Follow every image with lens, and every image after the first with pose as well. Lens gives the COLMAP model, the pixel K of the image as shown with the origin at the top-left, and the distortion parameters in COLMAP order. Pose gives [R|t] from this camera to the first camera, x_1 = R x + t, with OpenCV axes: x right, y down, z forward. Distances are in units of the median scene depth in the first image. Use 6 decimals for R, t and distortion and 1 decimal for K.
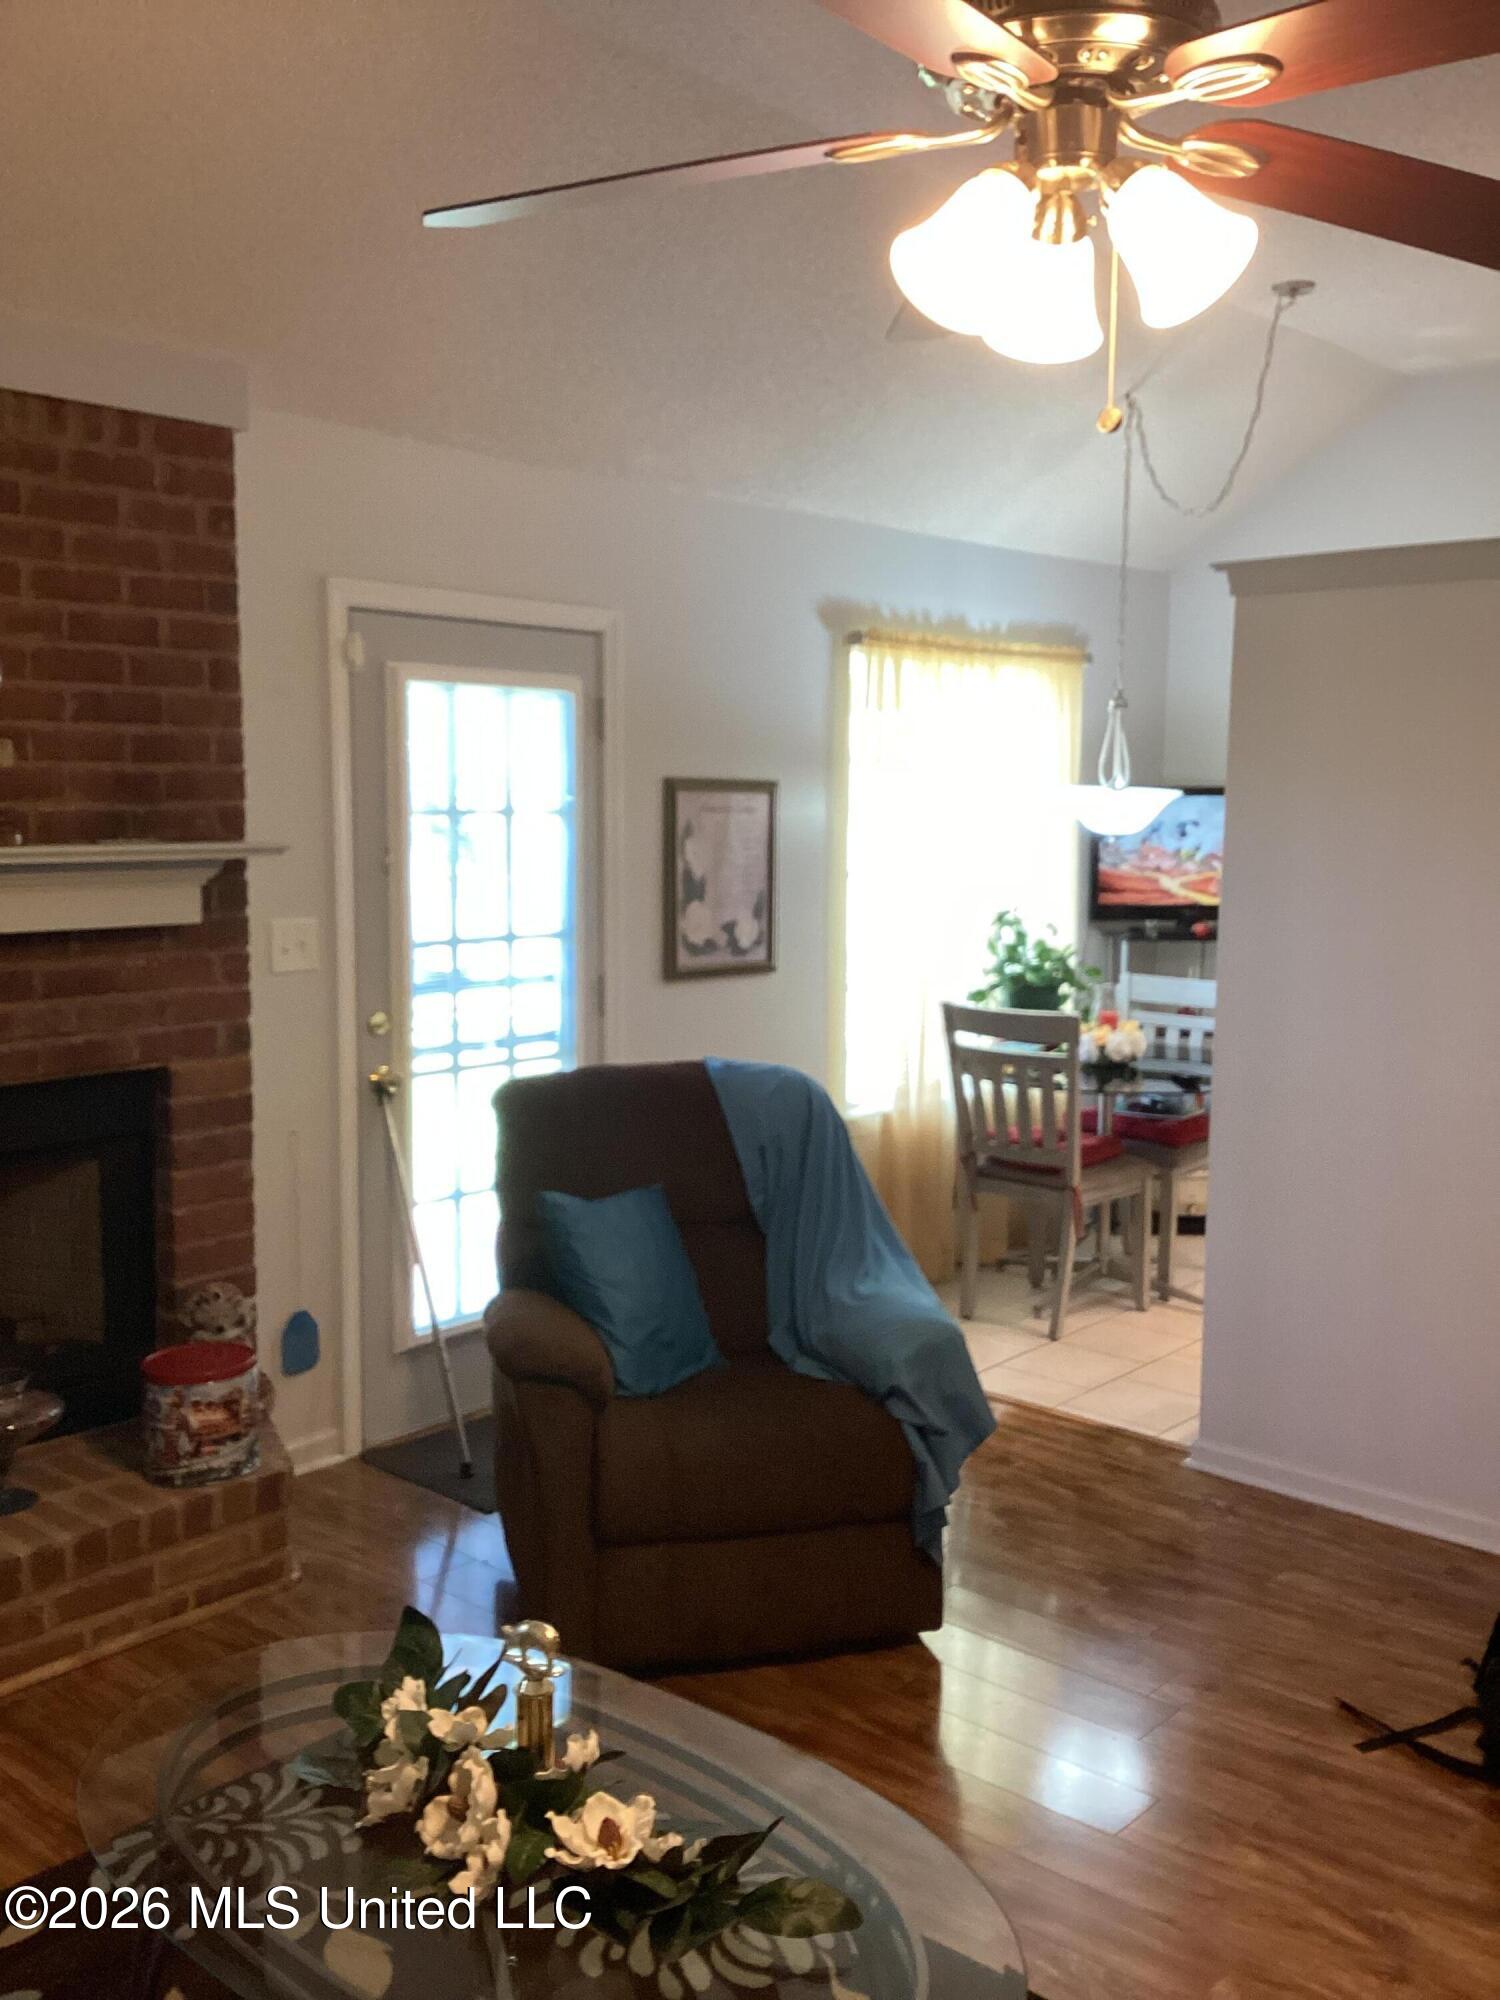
lens RADIAL K [[1827.7, 0, 751.4], [0, 1827.7, 1004.4], [0, 0, 1]] dist [-0.006910, 0.000000]
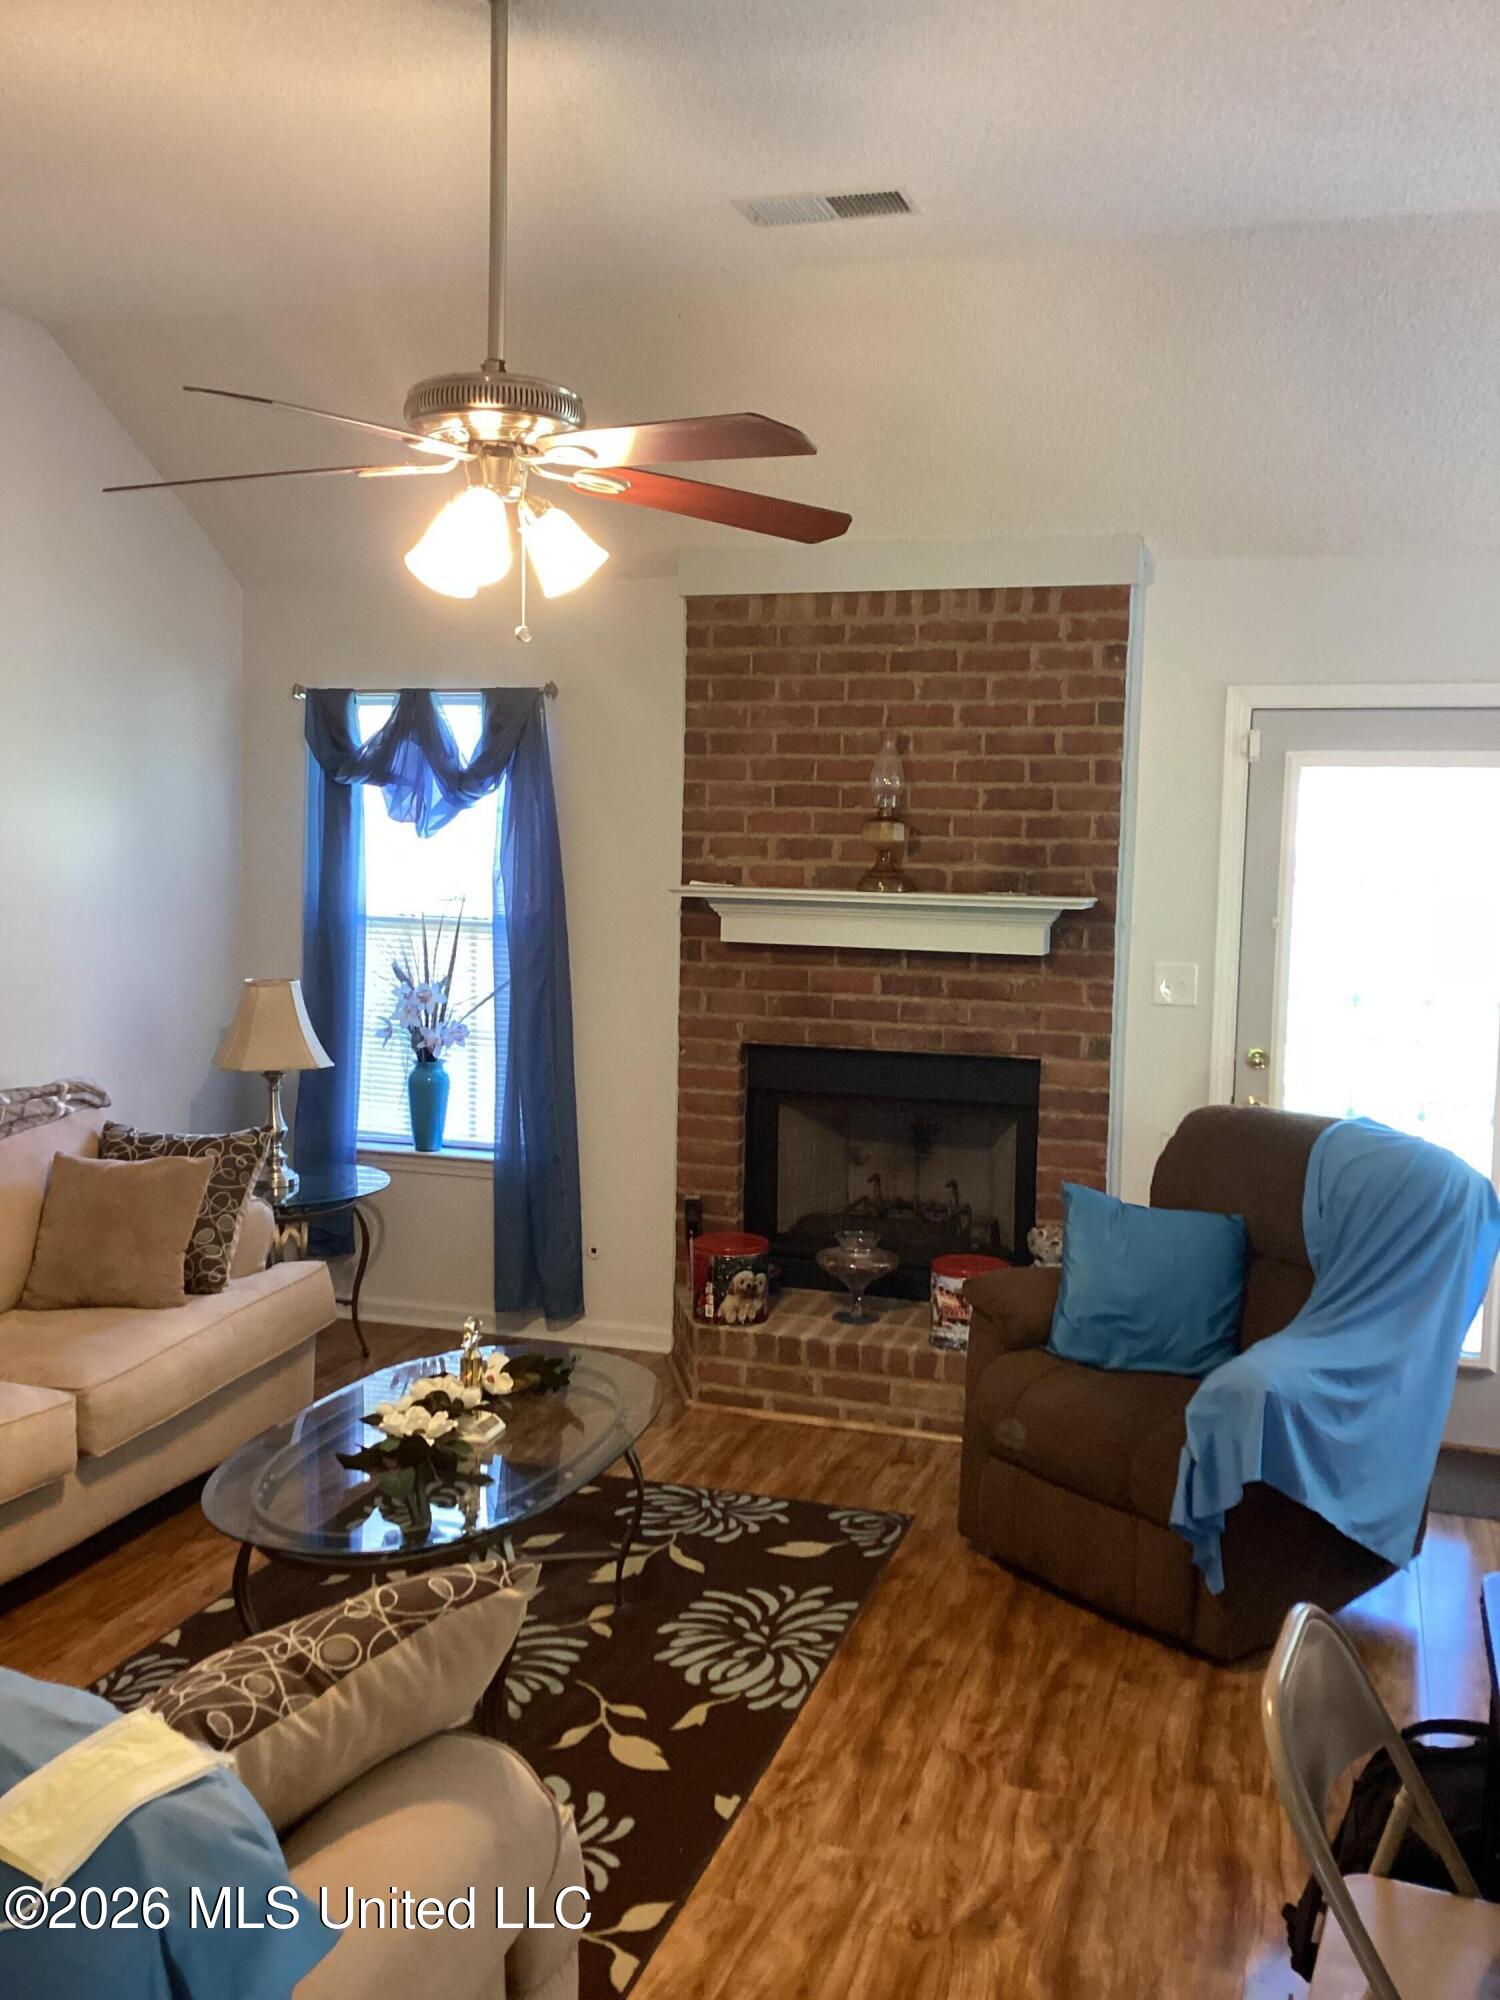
lens RADIAL K [[1827.7, 0, 751.0], [0, 1827.7, 998.2], [0, 0, 1]] dist [-0.006910, 0.000000]
pose [[0.372670, 0.089180, -0.923669, 0.879902], [-0.120991, 0.991544, 0.046918, -0.050922], [0.920043, 0.094270, 0.380309, 0.287011]]
